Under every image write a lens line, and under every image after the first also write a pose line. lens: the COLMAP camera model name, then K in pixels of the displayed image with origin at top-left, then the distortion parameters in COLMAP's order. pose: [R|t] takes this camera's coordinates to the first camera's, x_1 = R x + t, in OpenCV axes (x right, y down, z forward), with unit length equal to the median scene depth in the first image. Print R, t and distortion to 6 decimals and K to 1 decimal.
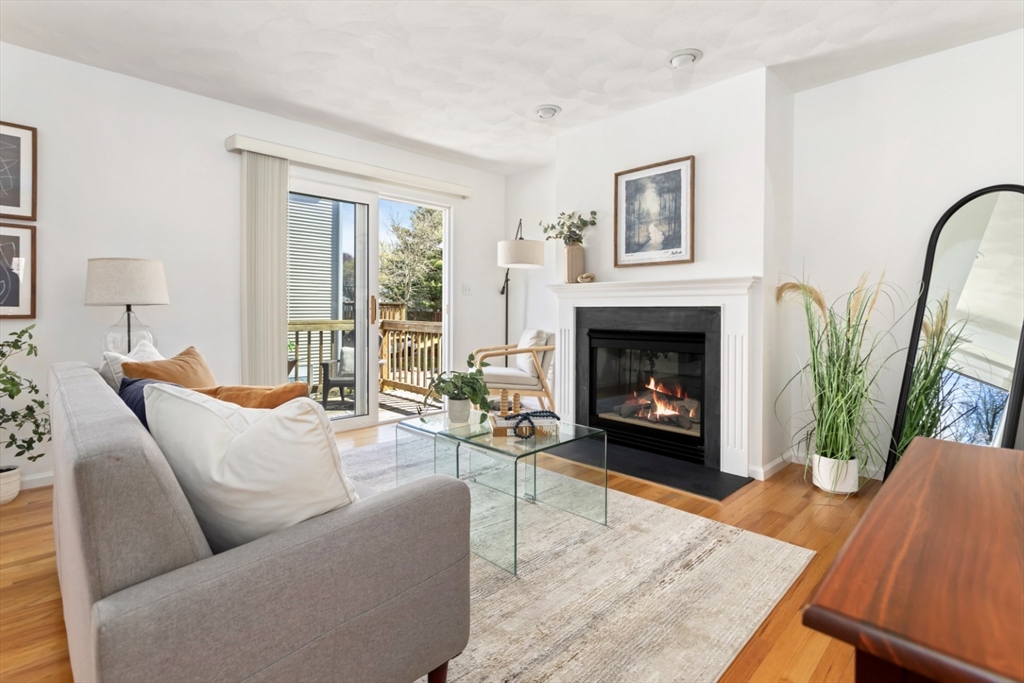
lens RADIAL K [[496.6, 0, 511.0], [0, 496.6, 311.7], [0, 0, 1]] dist [0.003344, 0.000476]
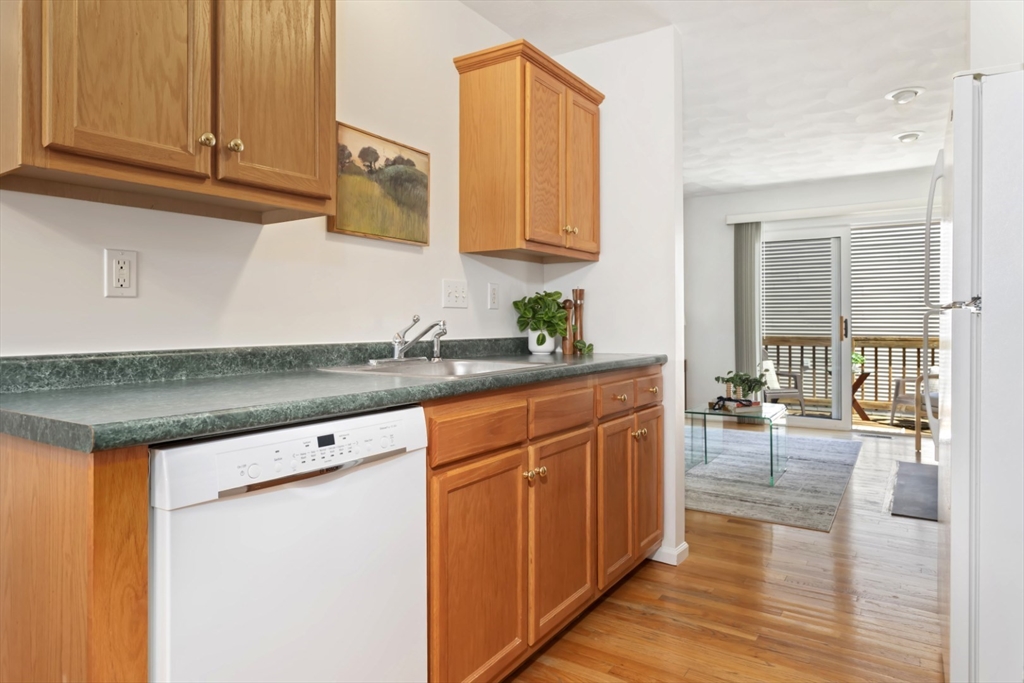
lens RADIAL K [[624.3, 0, 507.2], [0, 624.3, 302.4], [0, 0, 1]] dist [-0.036027, 0.000999]
pose [[0.202142, -0.031175, -0.978860, 1.149356], [-0.001815, 0.999480, -0.032207, -0.021320], [0.979355, 0.008287, 0.201980, -0.057524]]
